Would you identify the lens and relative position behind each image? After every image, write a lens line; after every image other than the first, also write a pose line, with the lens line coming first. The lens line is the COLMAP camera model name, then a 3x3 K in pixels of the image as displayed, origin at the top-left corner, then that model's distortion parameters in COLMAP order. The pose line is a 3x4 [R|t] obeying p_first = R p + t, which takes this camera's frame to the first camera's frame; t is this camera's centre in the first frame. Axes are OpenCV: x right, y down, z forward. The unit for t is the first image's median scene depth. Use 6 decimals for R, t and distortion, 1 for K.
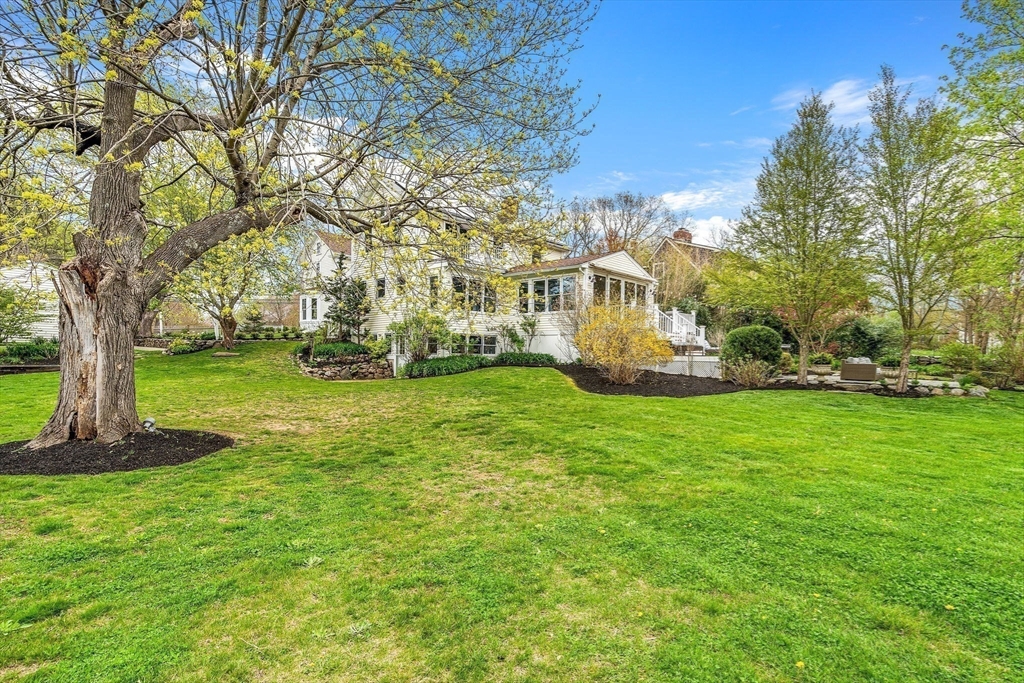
lens RADIAL K [[471.6, 0, 511.7], [0, 471.6, 345.6], [0, 0, 1]] dist [-0.001162, 0.000132]
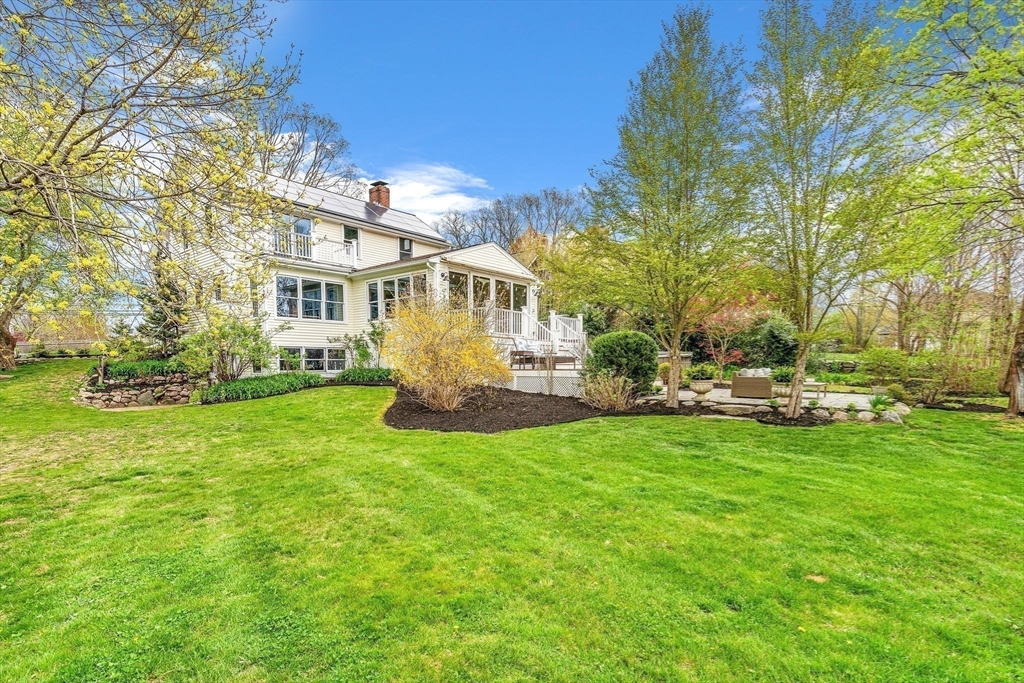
lens RADIAL K [[437.6, 0, 511.1], [0, 437.6, 377.2], [0, 0, 1]] dist [0.000414, 0.000139]
pose [[0.999492, -0.019025, 0.025584, 0.266582], [0.017600, 0.998342, 0.054811, -0.007257], [-0.026584, -0.054333, 0.998169, 0.237666]]
